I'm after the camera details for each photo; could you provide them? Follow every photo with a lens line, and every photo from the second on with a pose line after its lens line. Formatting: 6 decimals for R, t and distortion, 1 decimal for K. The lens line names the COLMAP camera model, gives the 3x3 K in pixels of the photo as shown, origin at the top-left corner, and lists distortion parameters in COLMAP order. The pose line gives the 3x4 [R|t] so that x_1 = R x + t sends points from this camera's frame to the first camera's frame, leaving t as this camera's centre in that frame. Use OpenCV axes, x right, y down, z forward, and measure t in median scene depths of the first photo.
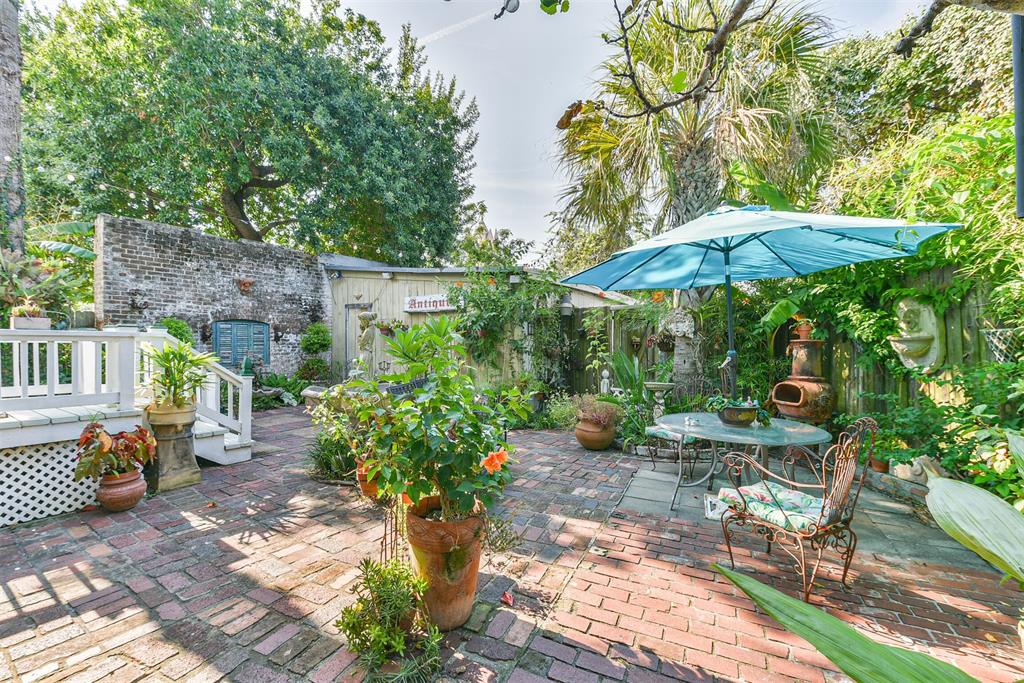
lens RADIAL K [[424.0, 0, 506.1], [0, 424.0, 337.8], [0, 0, 1]] dist [0.012694, 0.000107]
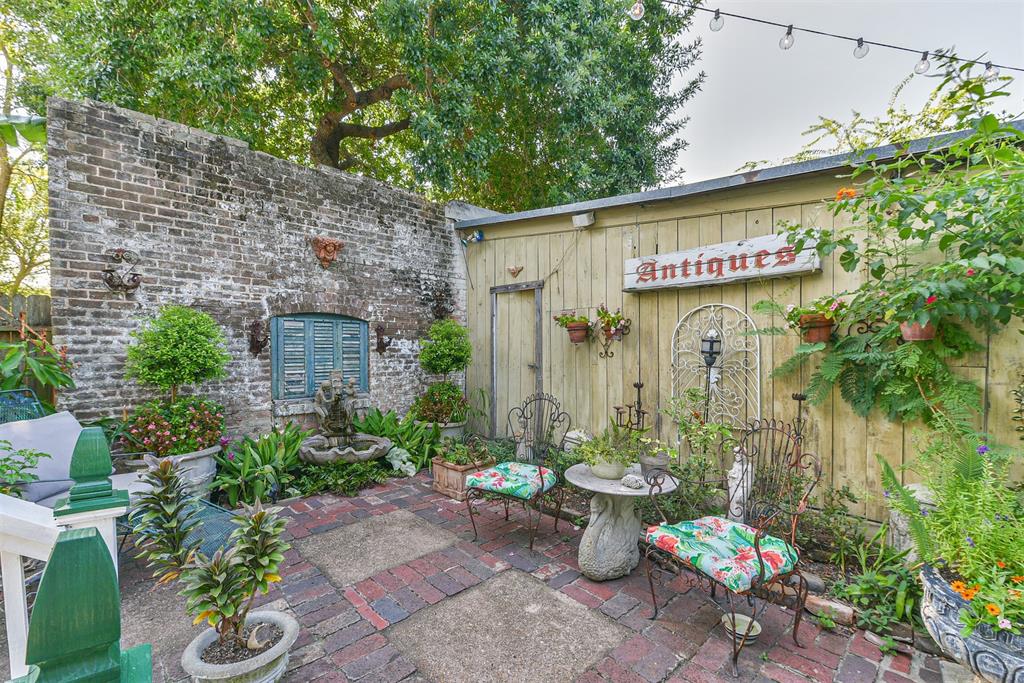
lens RADIAL K [[424.0, 0, 515.7], [0, 424.0, 343.3], [0, 0, 1]] dist [0.012694, 0.000107]
pose [[0.980748, -0.004509, -0.195226, -0.277780], [0.003794, 0.999985, -0.004037, -0.000585], [0.195241, 0.003218, 0.980750, 0.529499]]
